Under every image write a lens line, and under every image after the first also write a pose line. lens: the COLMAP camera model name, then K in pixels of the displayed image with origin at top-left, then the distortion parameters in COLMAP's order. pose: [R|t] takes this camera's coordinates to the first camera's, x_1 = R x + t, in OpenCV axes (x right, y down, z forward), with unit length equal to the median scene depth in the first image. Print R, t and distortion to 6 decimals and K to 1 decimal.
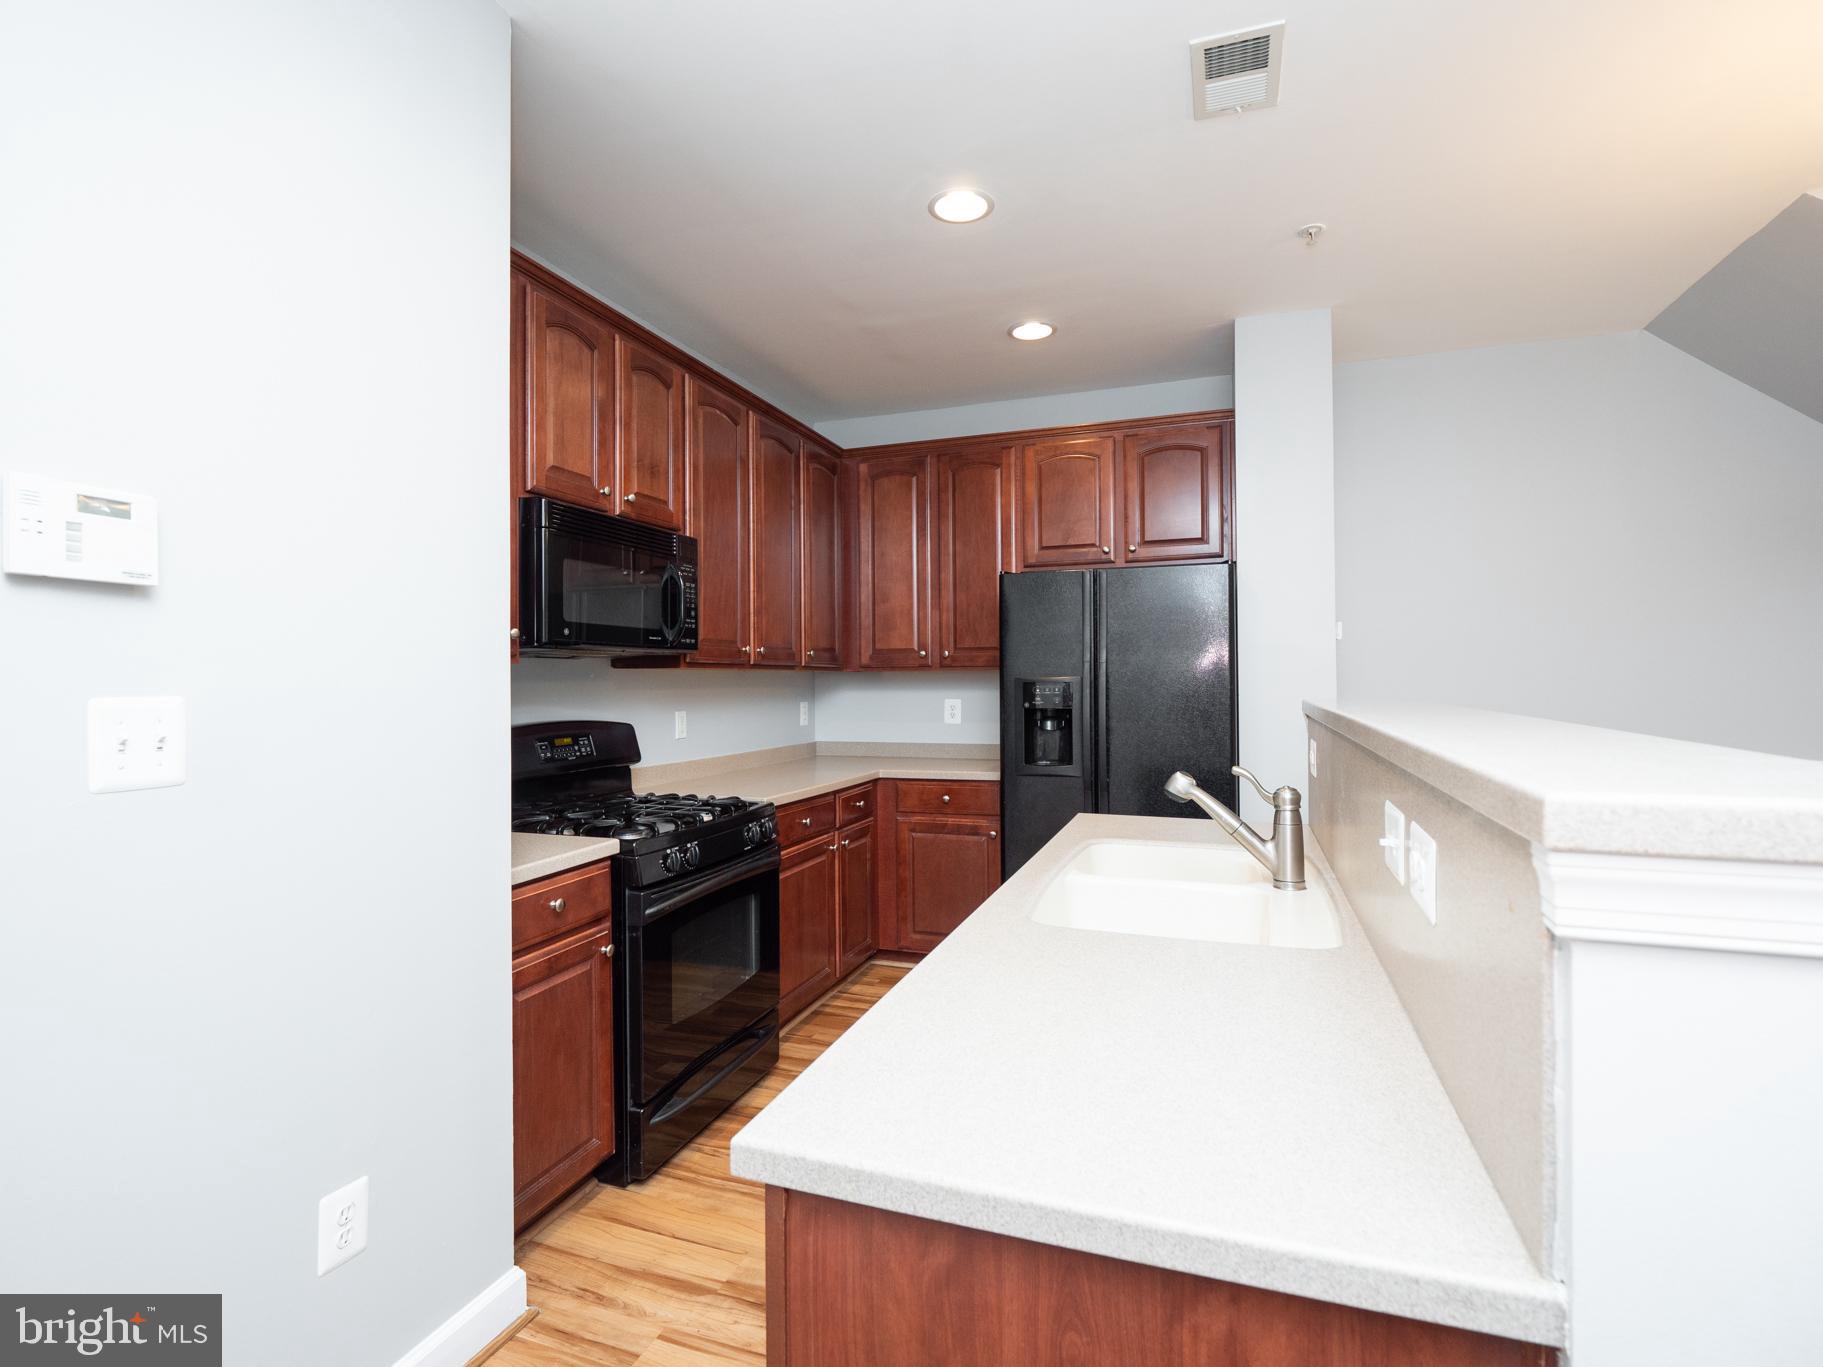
lens RADIAL K [[881.4, 0, 930.1], [0, 881.4, 685.2], [0, 0, 1]] dist [-0.020212, -0.000424]
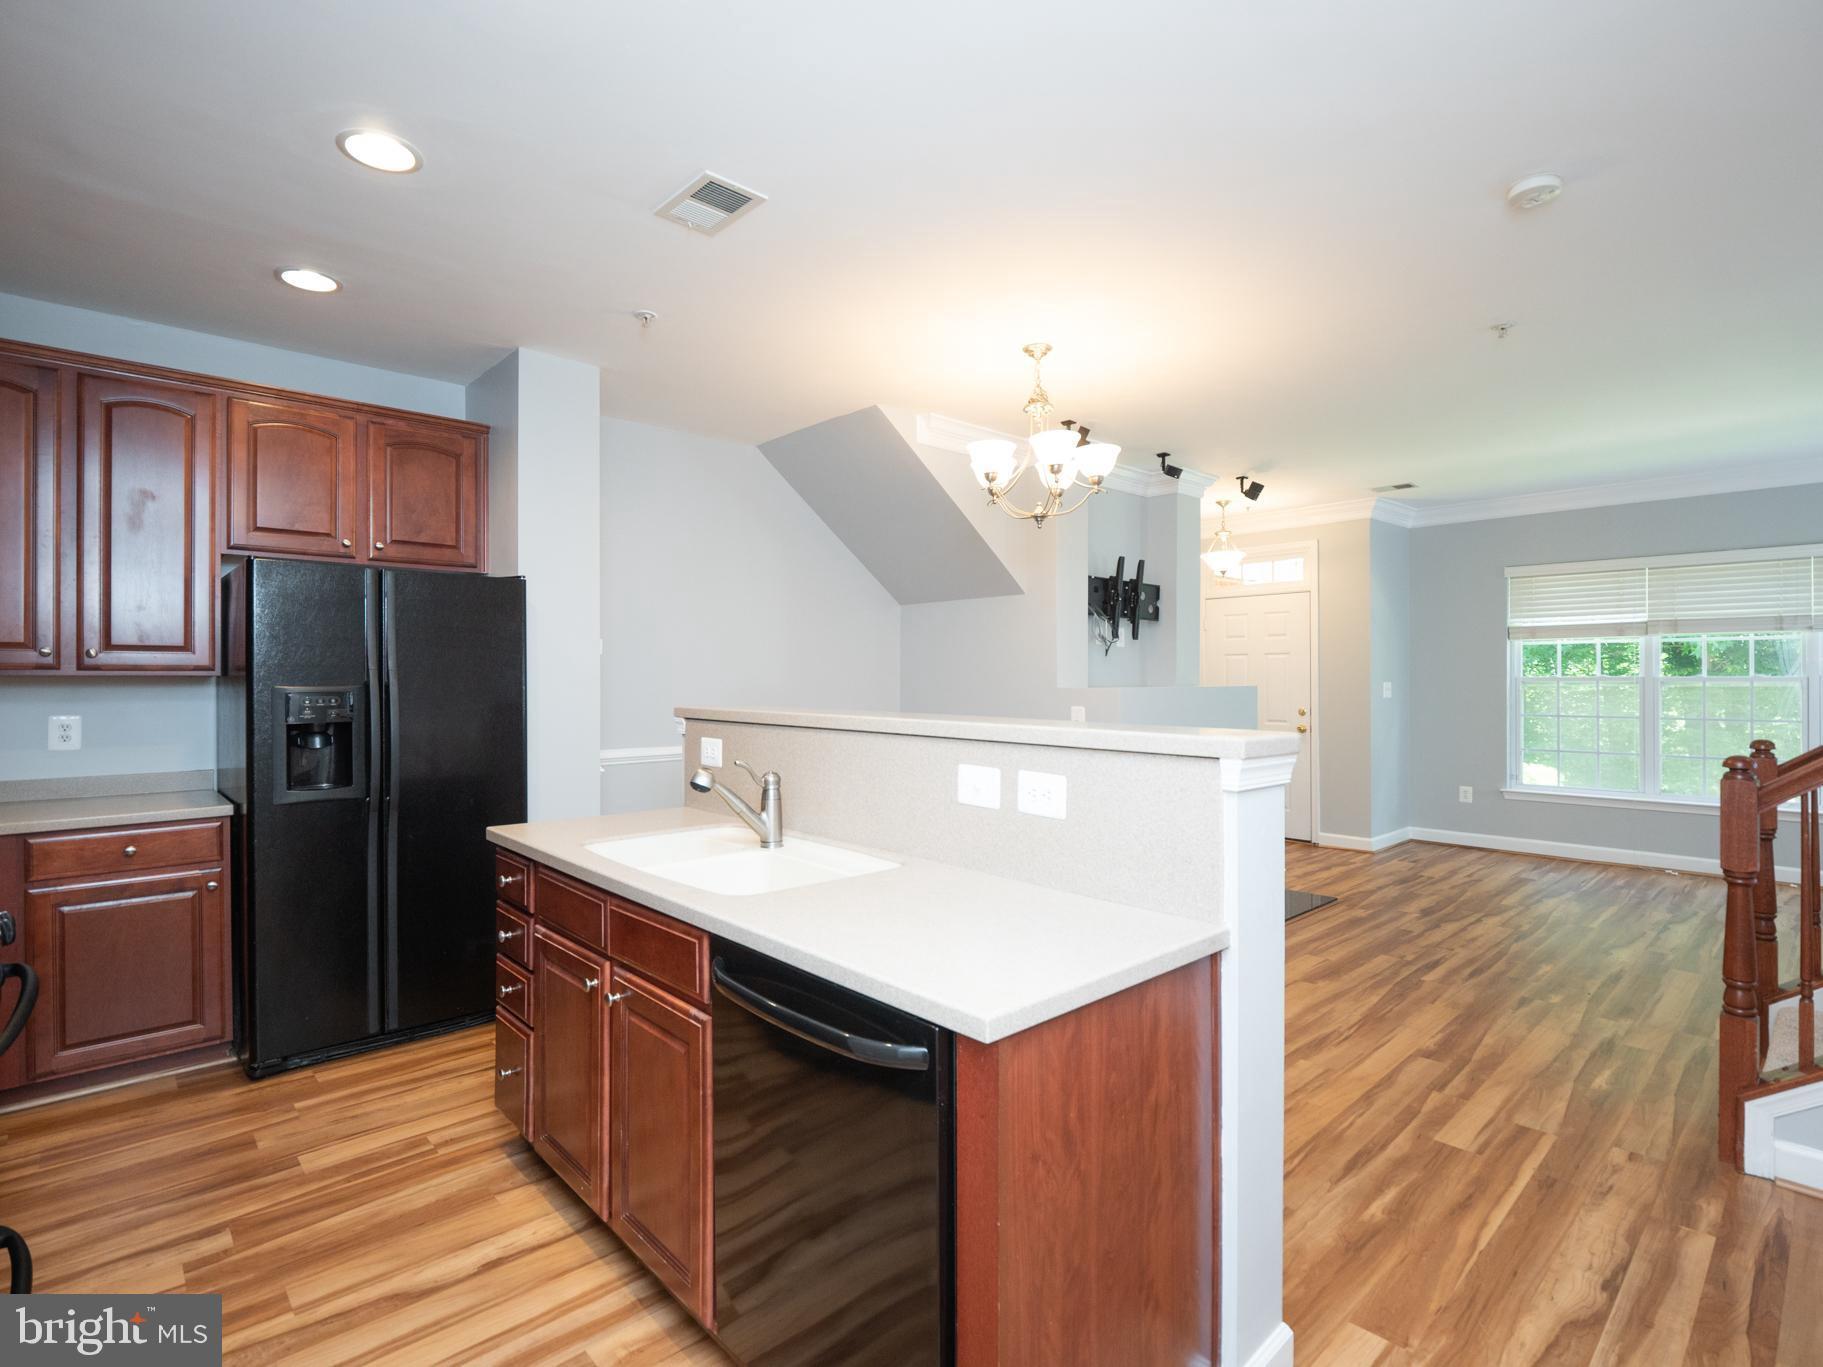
lens RADIAL K [[863.9, 0, 911.5], [0, 863.9, 683.5], [0, 0, 1]] dist [-0.013560, -0.000625]
pose [[0.472592, 0.001784, 0.881280, -0.389511], [0.003038, 0.999989, -0.003653, -0.008002], [-0.881276, 0.004403, 0.472581, 0.109762]]
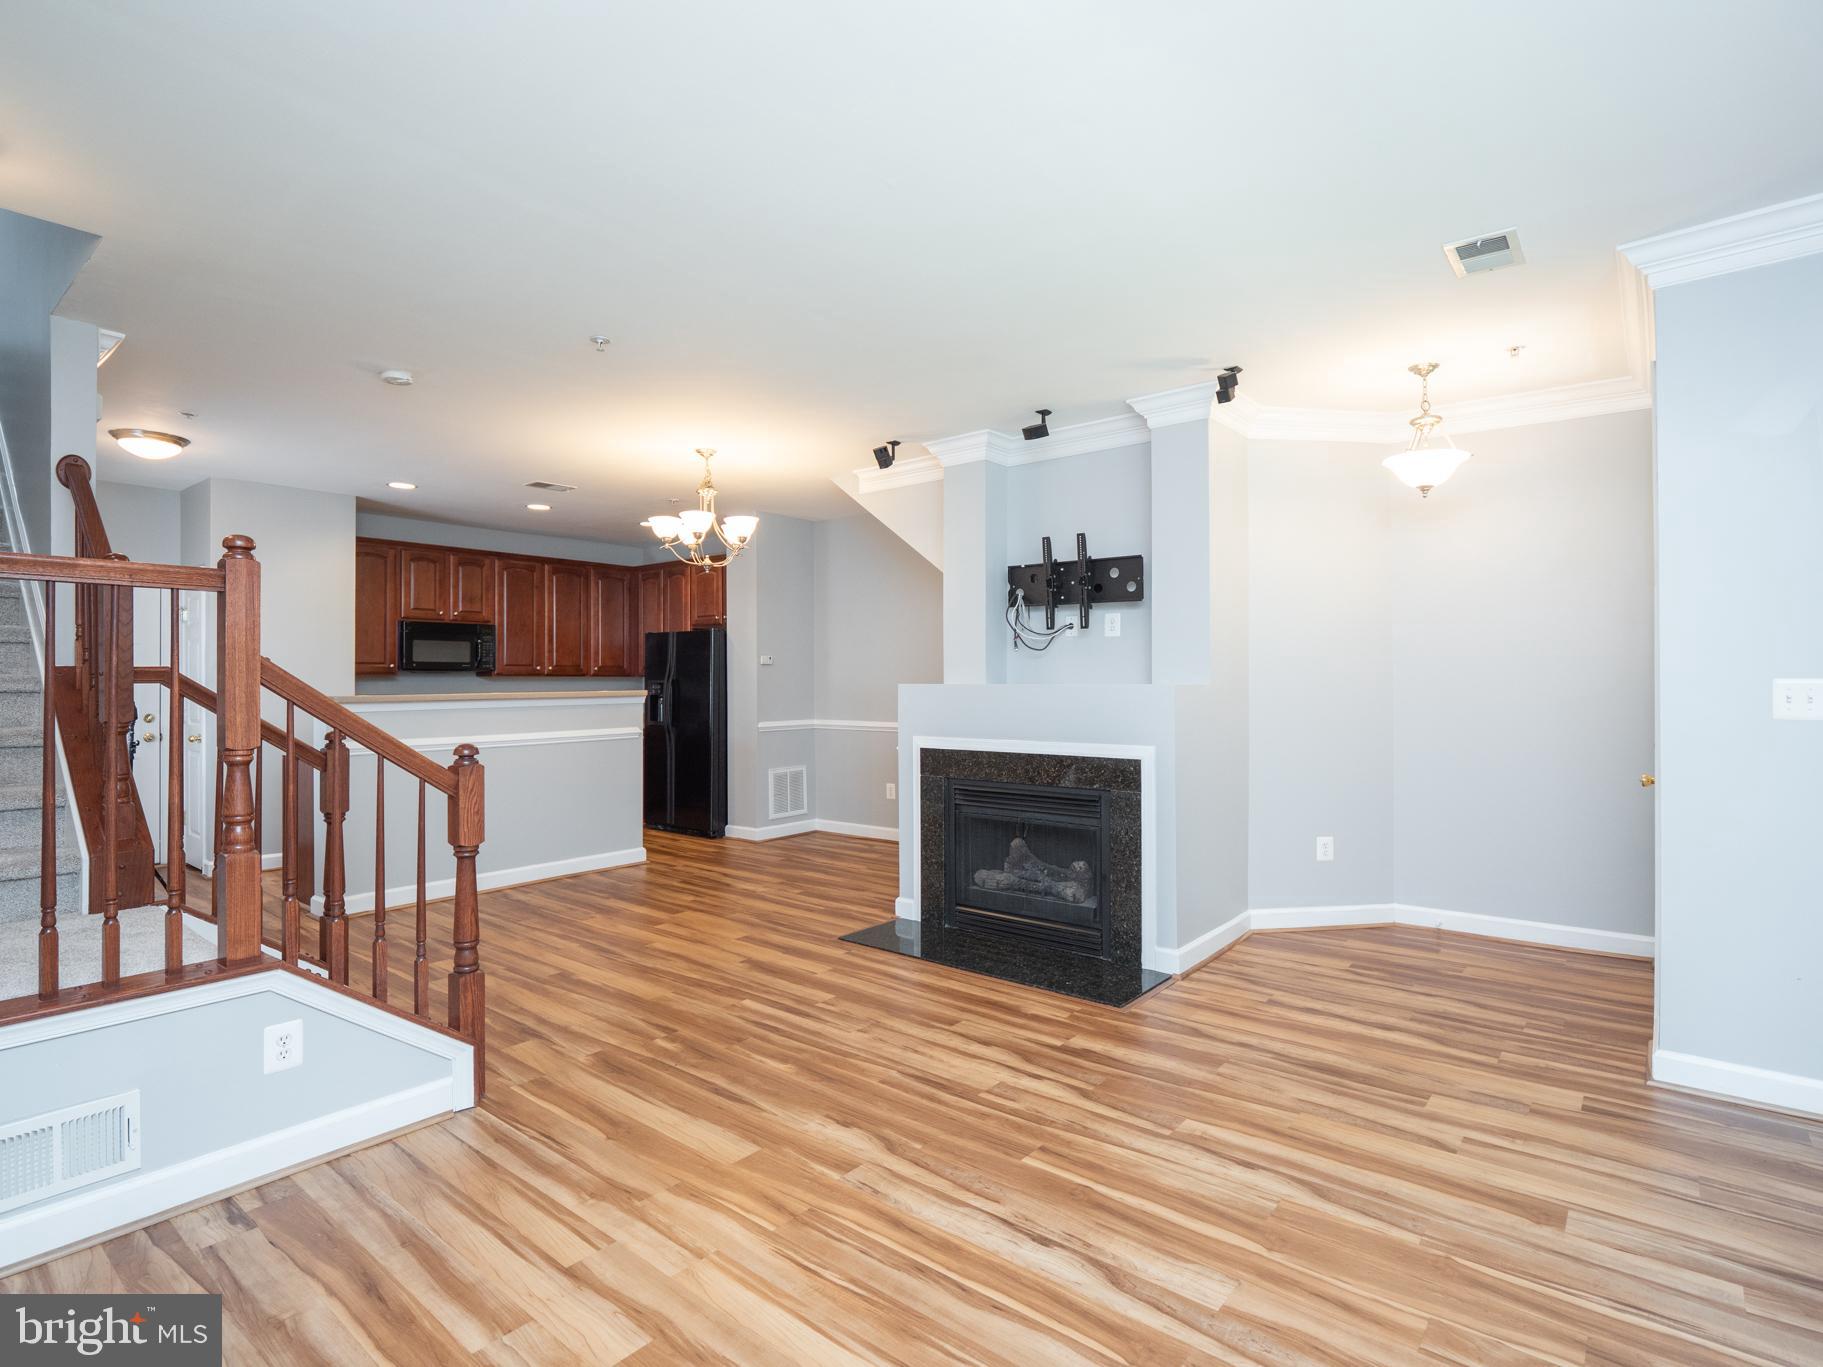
lens RADIAL K [[903.2, 0, 988.3], [0, 903.2, 670.0], [0, 0, 1]] dist [-0.005360, -0.000663]
pose [[0.960903, -0.000222, -0.276883, 1.775939], [-0.004087, 0.999879, -0.014988, -0.005903], [0.276853, 0.015534, 0.960787, -1.068705]]
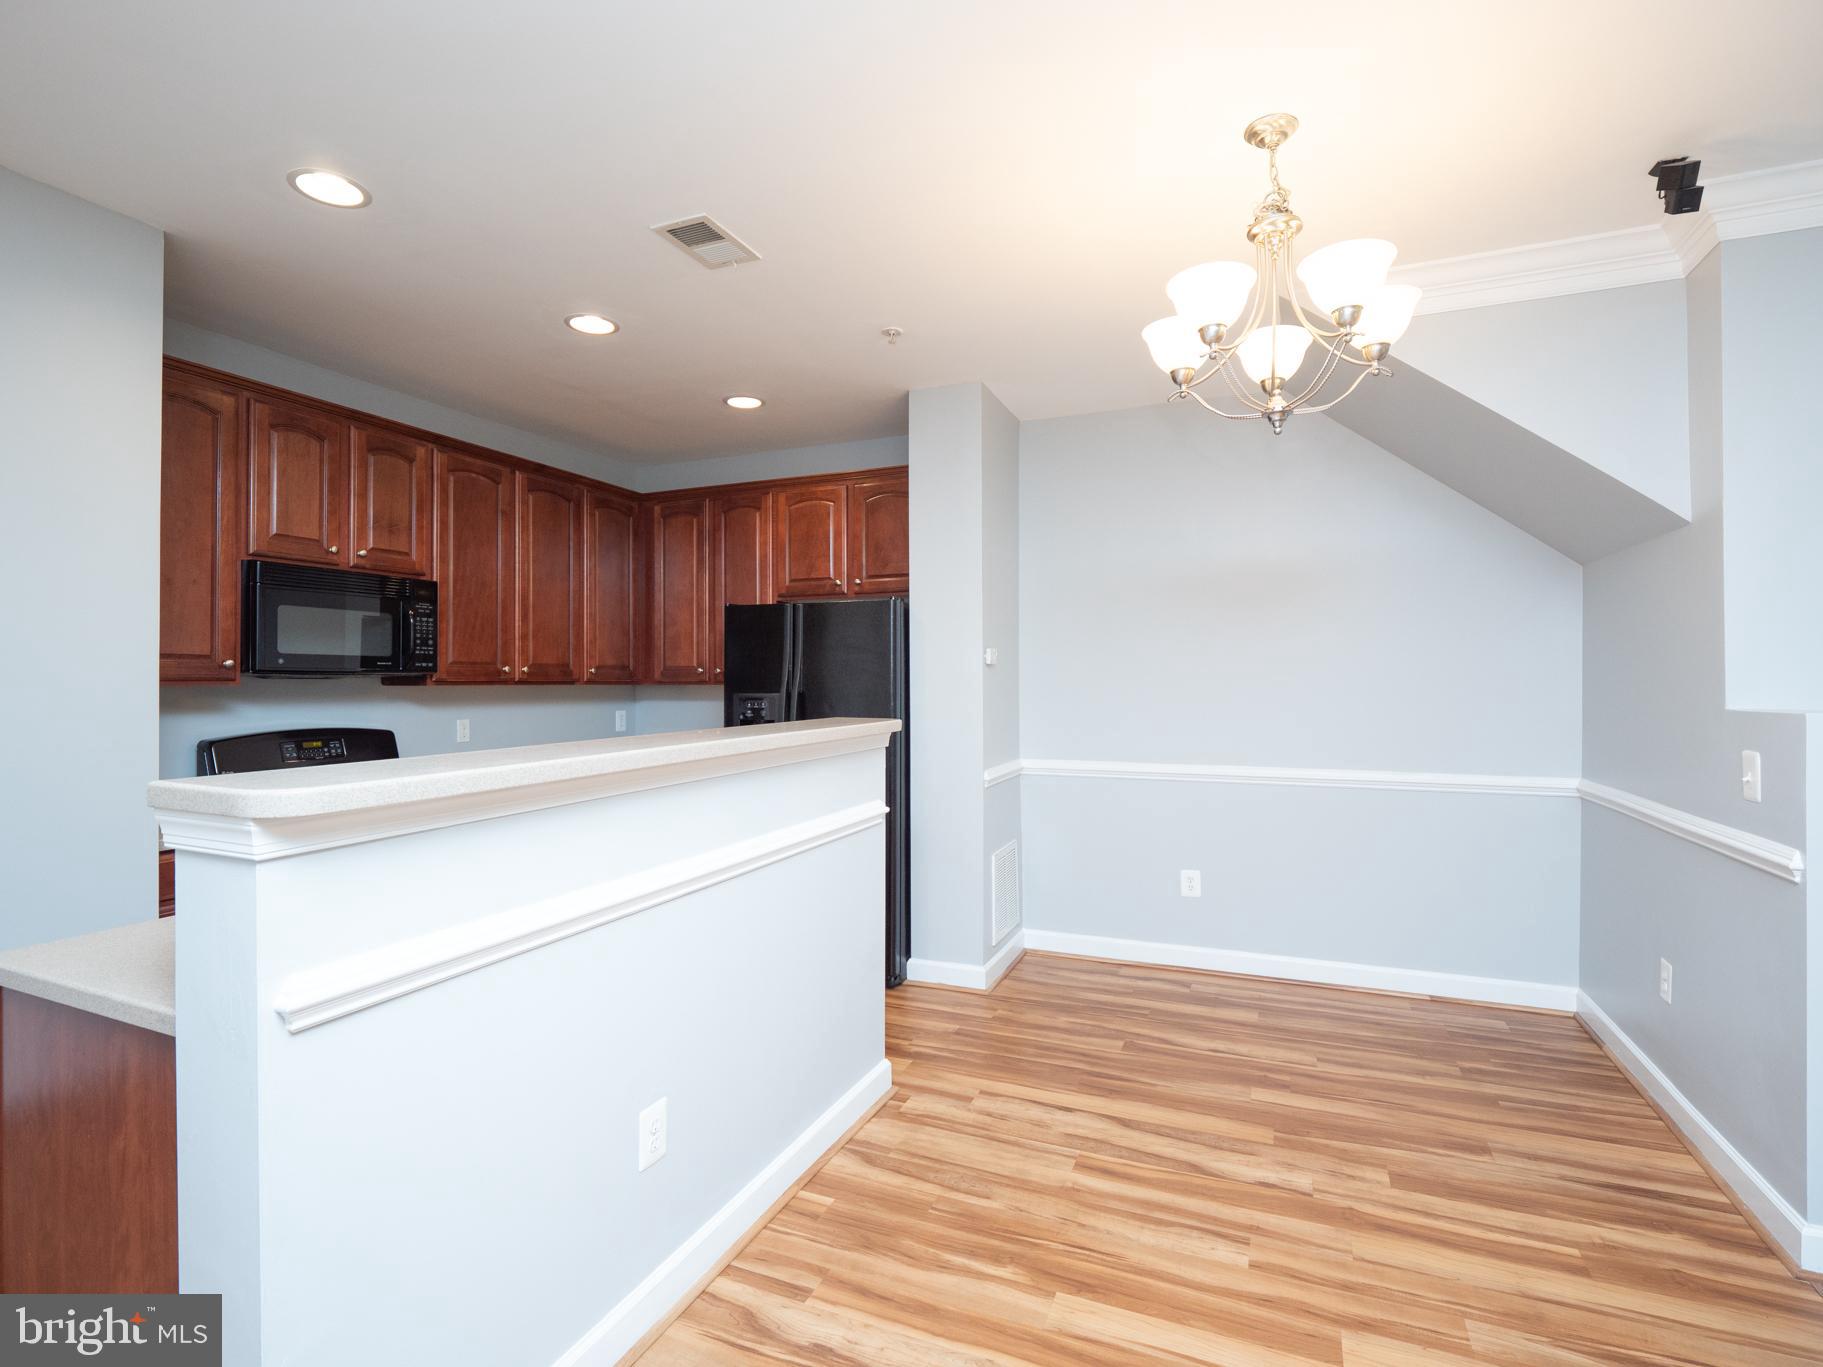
lens RADIAL K [[889.0, 0, 916.7], [0, 889.0, 678.7], [0, 0, 1]] dist [-0.008796, 0.001171]
pose [[0.997787, 0.007375, -0.066088, 0.486054], [-0.007888, 0.999941, -0.007500, -0.025664], [0.066029, 0.008004, 0.997786, -0.199937]]
